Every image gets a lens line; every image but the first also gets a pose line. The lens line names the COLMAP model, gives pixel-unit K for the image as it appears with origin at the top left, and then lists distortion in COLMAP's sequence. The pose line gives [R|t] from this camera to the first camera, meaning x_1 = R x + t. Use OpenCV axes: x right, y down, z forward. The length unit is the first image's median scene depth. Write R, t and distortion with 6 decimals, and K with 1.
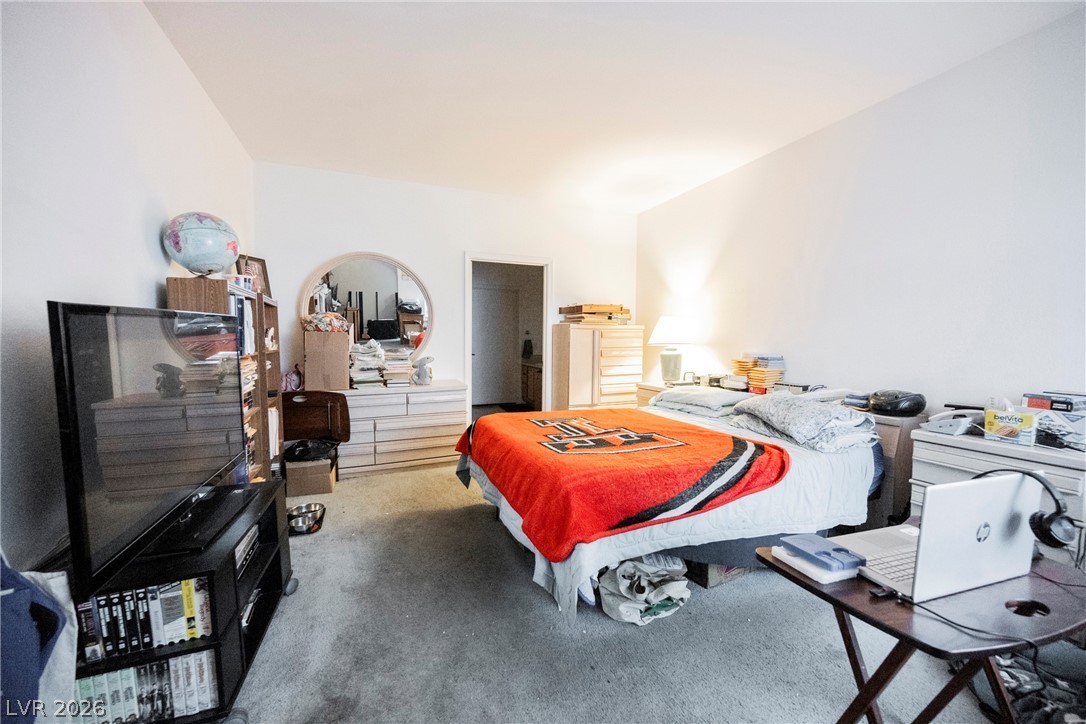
lens RADIAL K [[432.0, 0, 542.7], [0, 432.0, 357.1], [0, 0, 1]] dist [0.000698, -0.000795]
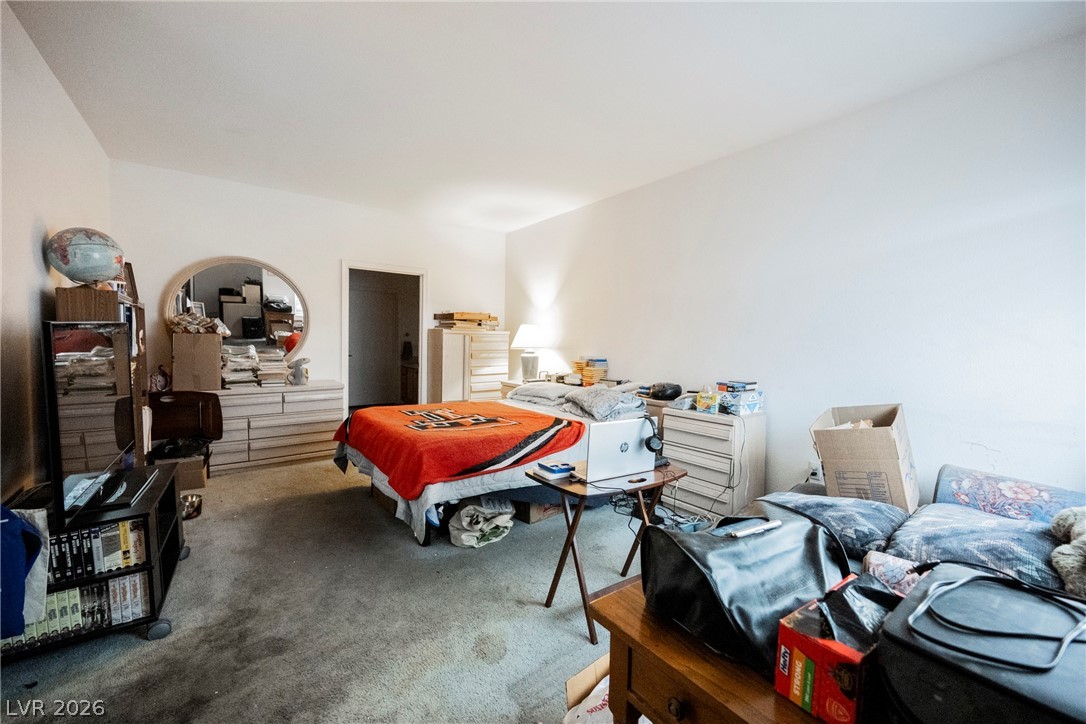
lens RADIAL K [[432.0, 0, 540.5], [0, 432.0, 358.5], [0, 0, 1]] dist [0.000698, -0.000795]
pose [[0.967459, 0.002442, 0.253016, 0.056348], [-0.002481, 0.999997, -0.000165, -0.002859], [-0.253016, -0.000468, 0.967462, -0.358900]]
